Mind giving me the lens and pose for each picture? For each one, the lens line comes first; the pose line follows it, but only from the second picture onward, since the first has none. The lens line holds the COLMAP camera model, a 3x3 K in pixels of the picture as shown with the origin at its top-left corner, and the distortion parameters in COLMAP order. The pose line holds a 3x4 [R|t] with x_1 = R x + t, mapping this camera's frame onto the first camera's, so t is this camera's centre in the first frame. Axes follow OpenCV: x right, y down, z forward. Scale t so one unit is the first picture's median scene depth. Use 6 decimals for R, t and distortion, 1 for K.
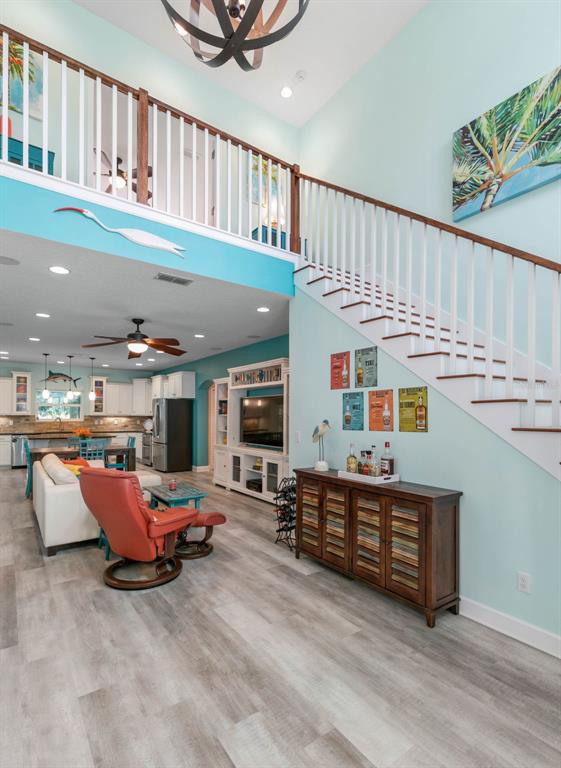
lens RADIAL K [[384.0, 0, 275.4], [0, 384.0, 415.0], [0, 0, 1]] dist [0.003683, 0.000353]
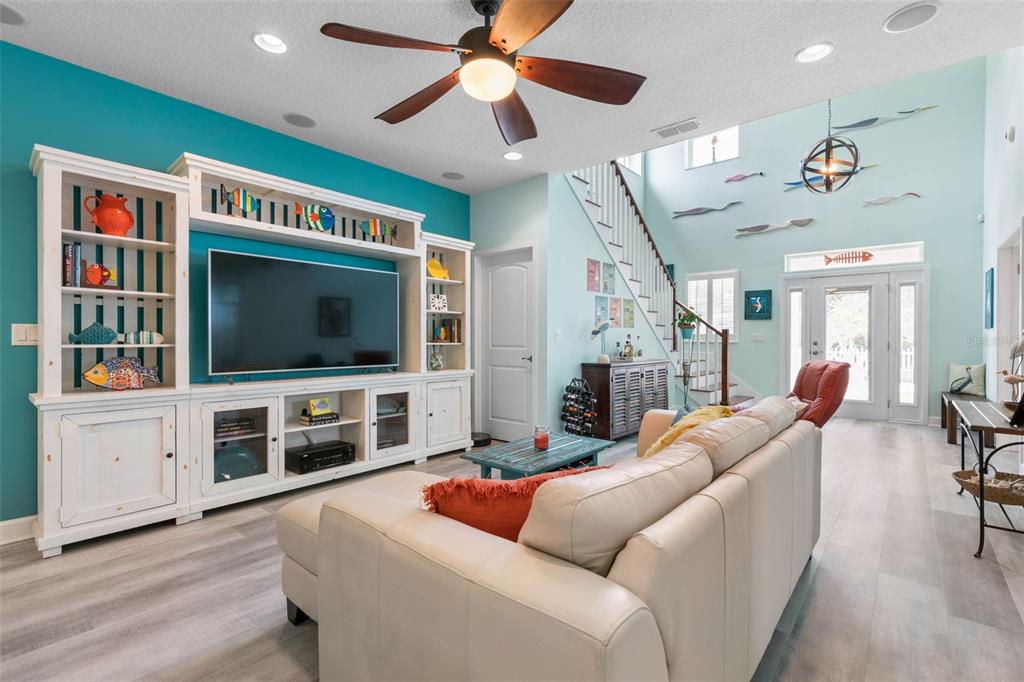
lens RADIAL K [[455.2, 0, 531.0], [0, 455.2, 333.5], [0, 0, 1]] dist [0.008169, -0.000365]
pose [[-0.256749, -0.020495, 0.966261, -0.487944], [-0.020830, 0.999660, 0.015669, 0.017130], [-0.966254, -0.016104, -0.257089, 0.688935]]
